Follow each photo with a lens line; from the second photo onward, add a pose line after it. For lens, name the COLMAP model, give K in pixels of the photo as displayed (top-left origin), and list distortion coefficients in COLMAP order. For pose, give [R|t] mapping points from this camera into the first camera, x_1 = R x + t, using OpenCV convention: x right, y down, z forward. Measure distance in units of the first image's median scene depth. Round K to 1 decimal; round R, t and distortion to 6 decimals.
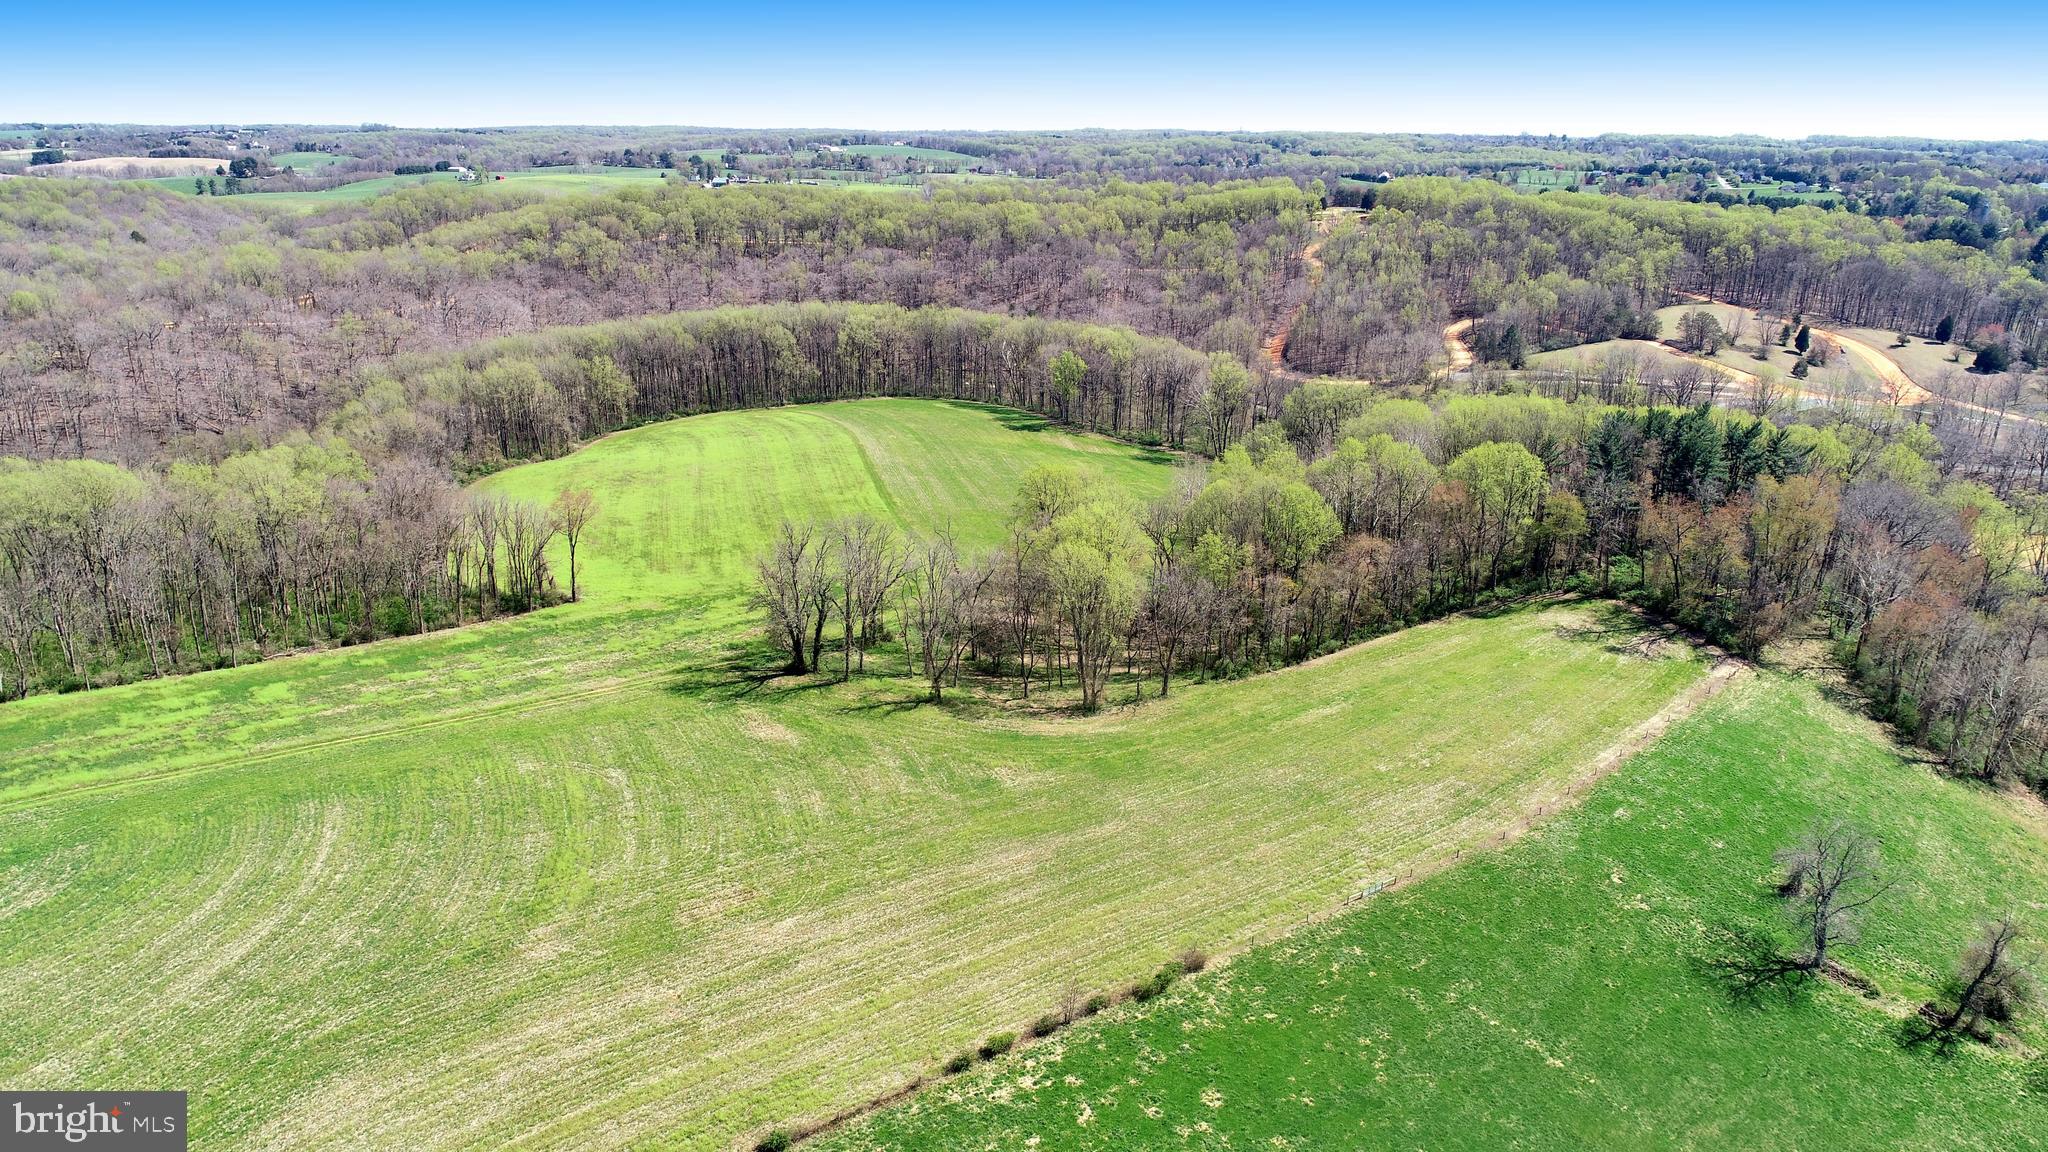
lens RADIAL K [[1366.3, 0, 1029.0], [0, 1366.3, 578.7], [0, 0, 1]] dist [-0.003276, 0.000551]
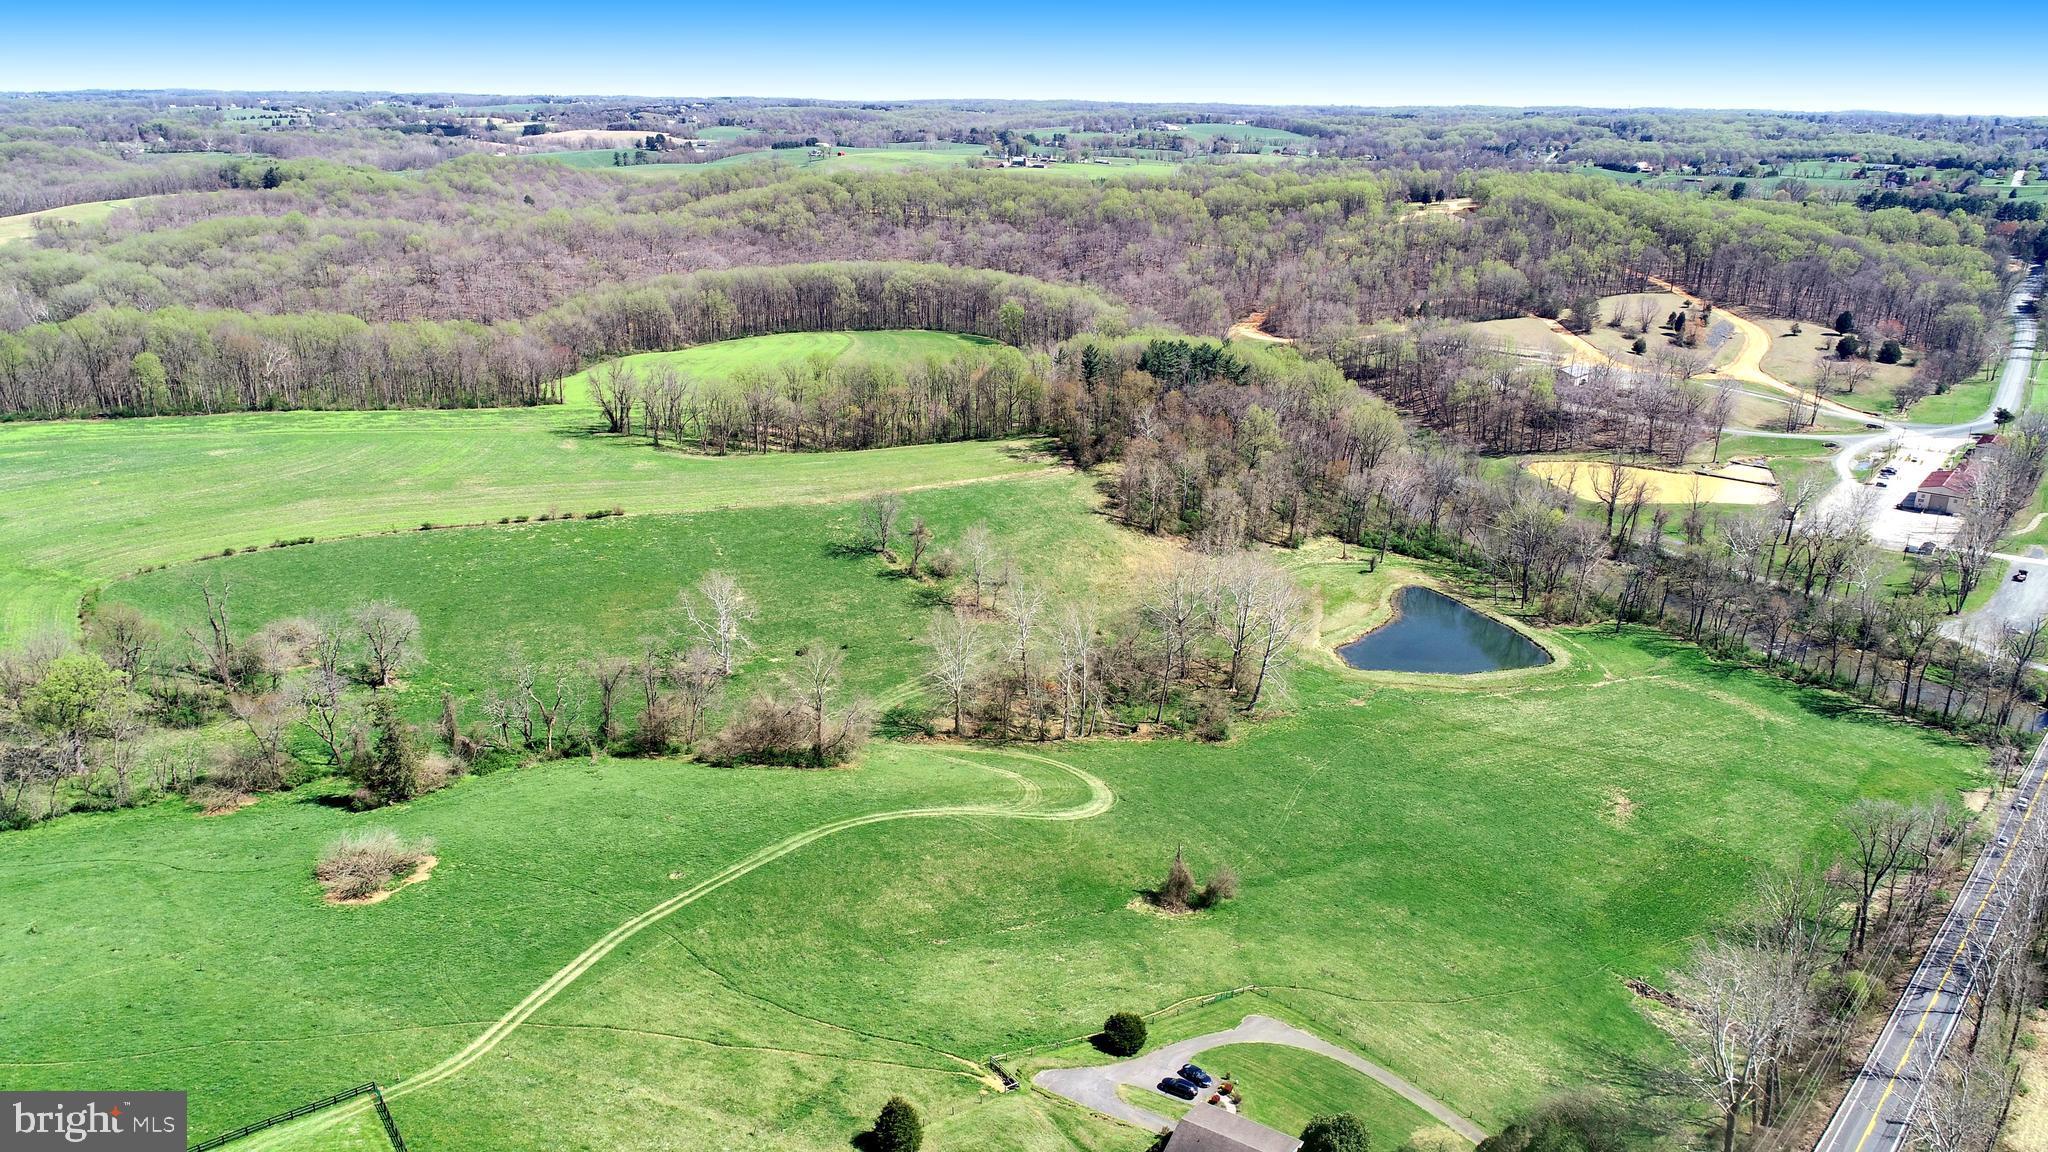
lens RADIAL K [[1366.3, 0, 1029.0], [0, 1366.3, 578.7], [0, 0, 1]] dist [-0.003276, 0.000551]
pose [[0.955906, 0.101131, -0.275710, 0.373544], [-0.095543, 0.994856, 0.033658, 0.058374], [0.277696, -0.005832, 0.960651, -0.295883]]
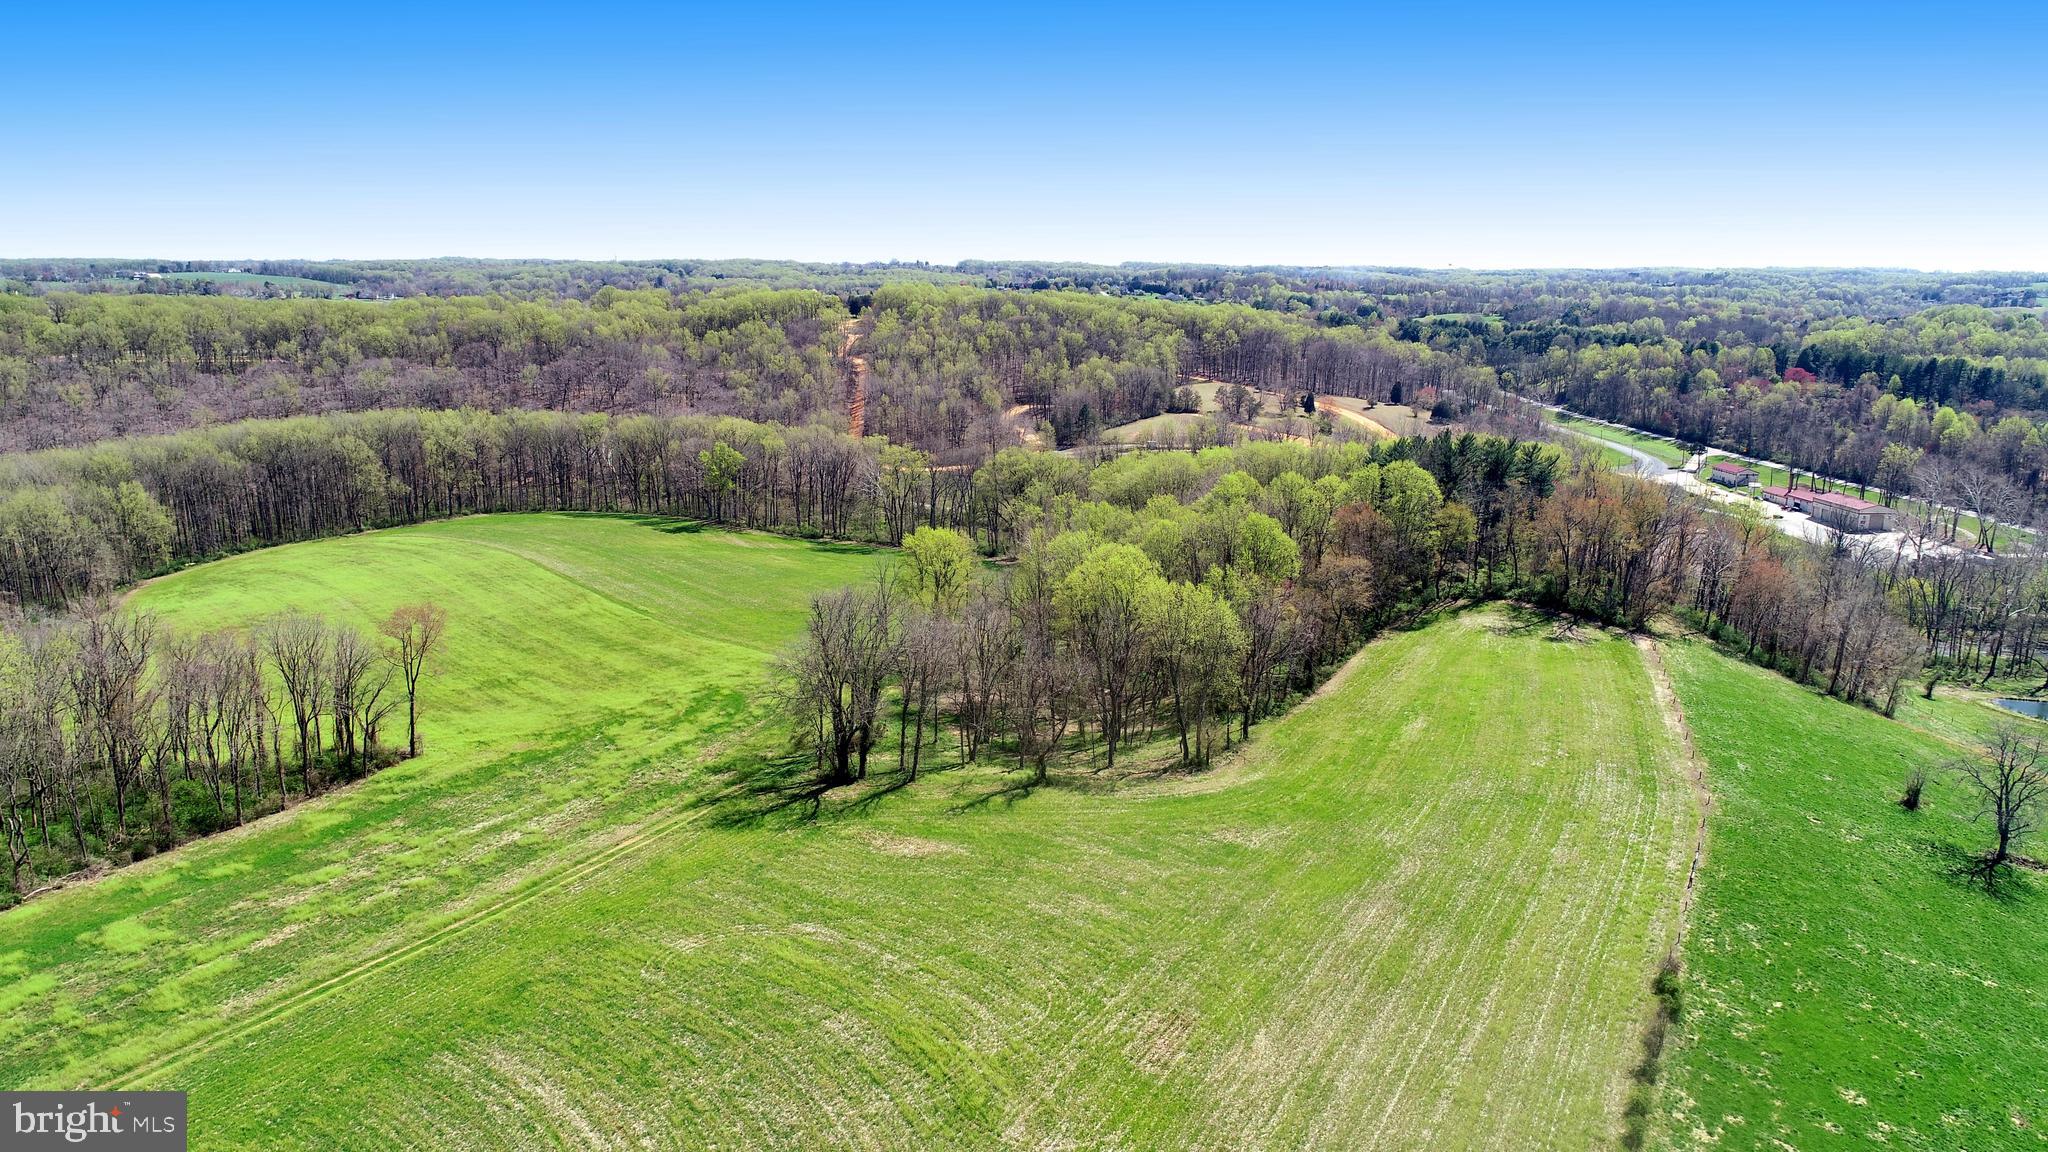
lens RADIAL K [[1366.3, 0, 1029.0], [0, 1366.3, 578.7], [0, 0, 1]] dist [-0.003276, 0.000551]
pose [[0.899373, -0.098851, 0.425859, -0.146747], [0.137159, 0.988720, -0.060163, 0.005141], [-0.415109, 0.112519, 0.902787, 0.079633]]
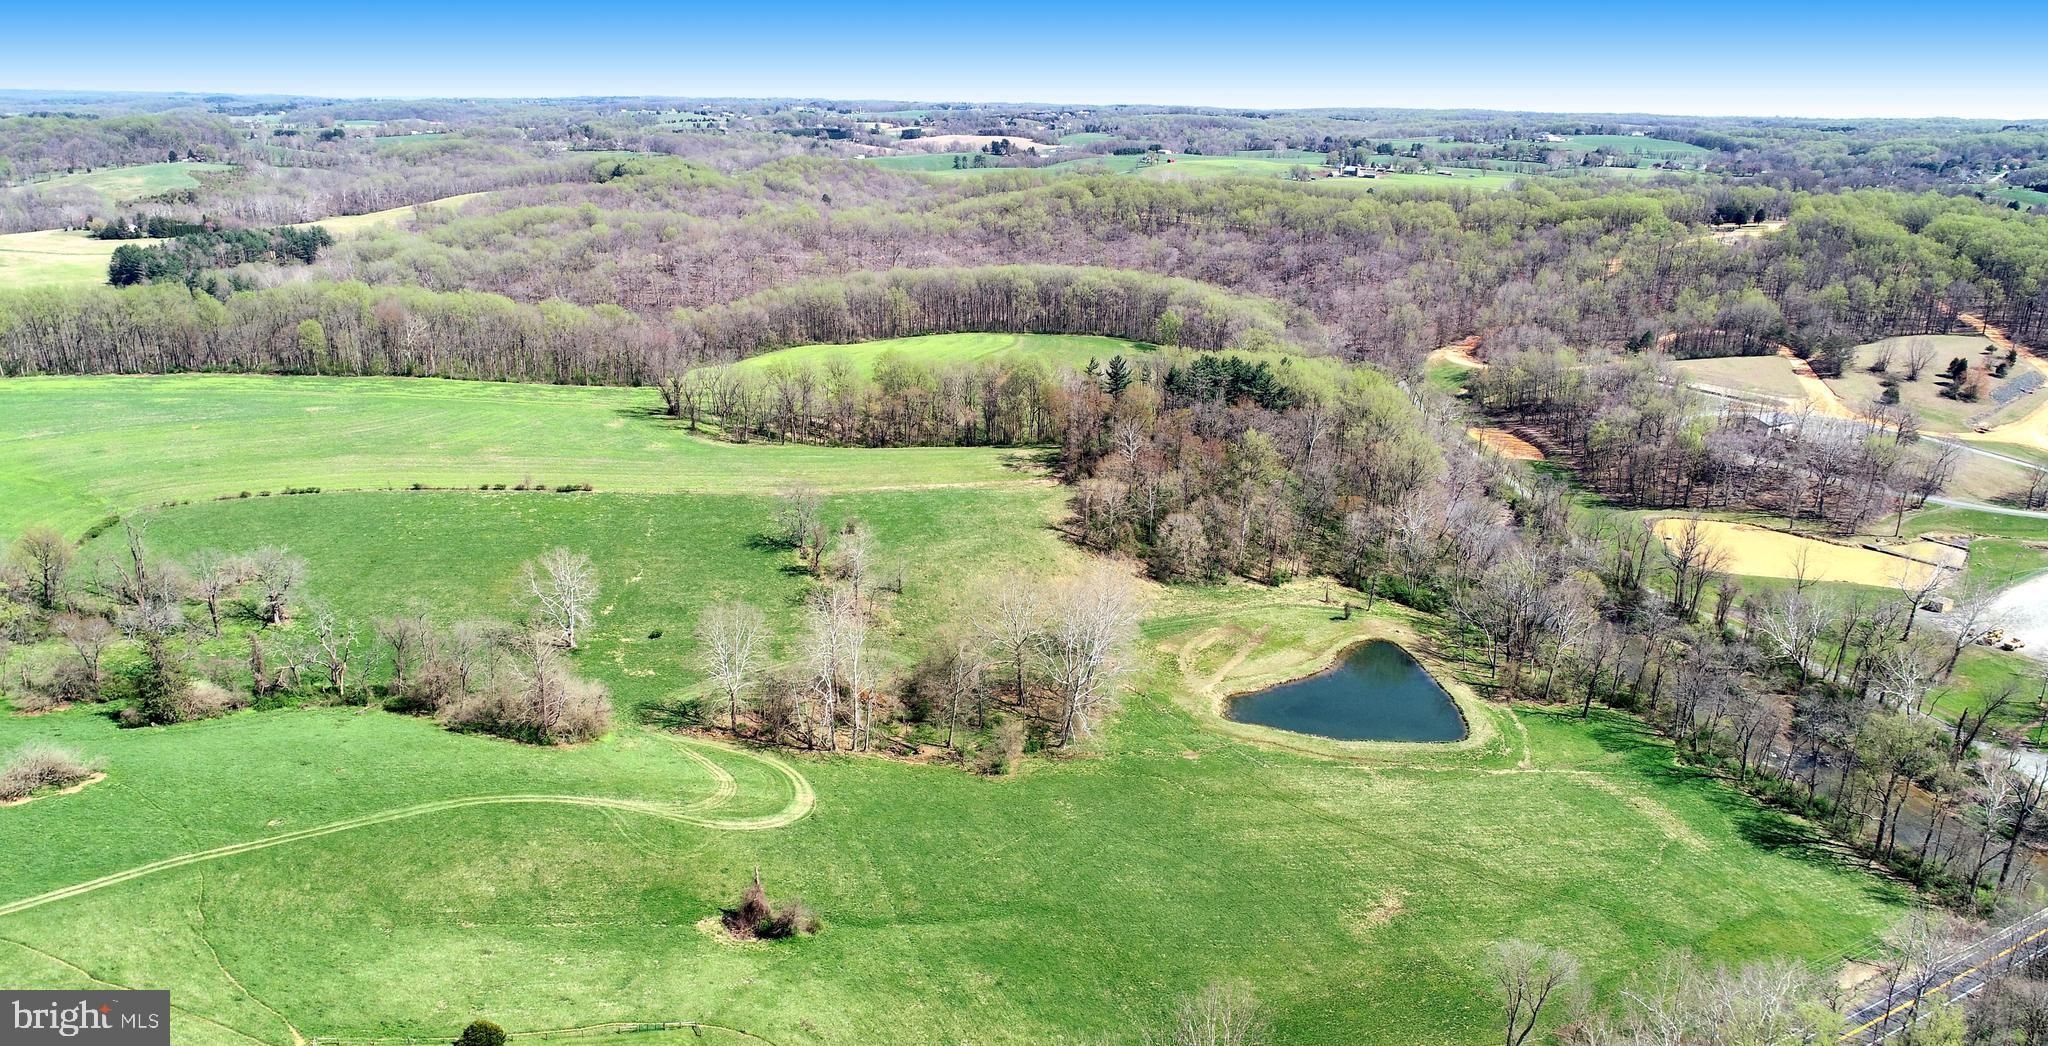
lens RADIAL K [[1365.5, 0, 1029.7], [0, 1365.5, 578.5], [0, 0, 1]] dist [-0.000806, -0.003957]
pose [[0.833080, 0.187218, -0.520507, 0.544681], [-0.179629, 0.981548, 0.065547, 0.029086], [0.523175, 0.038892, 0.851338, -0.199113]]
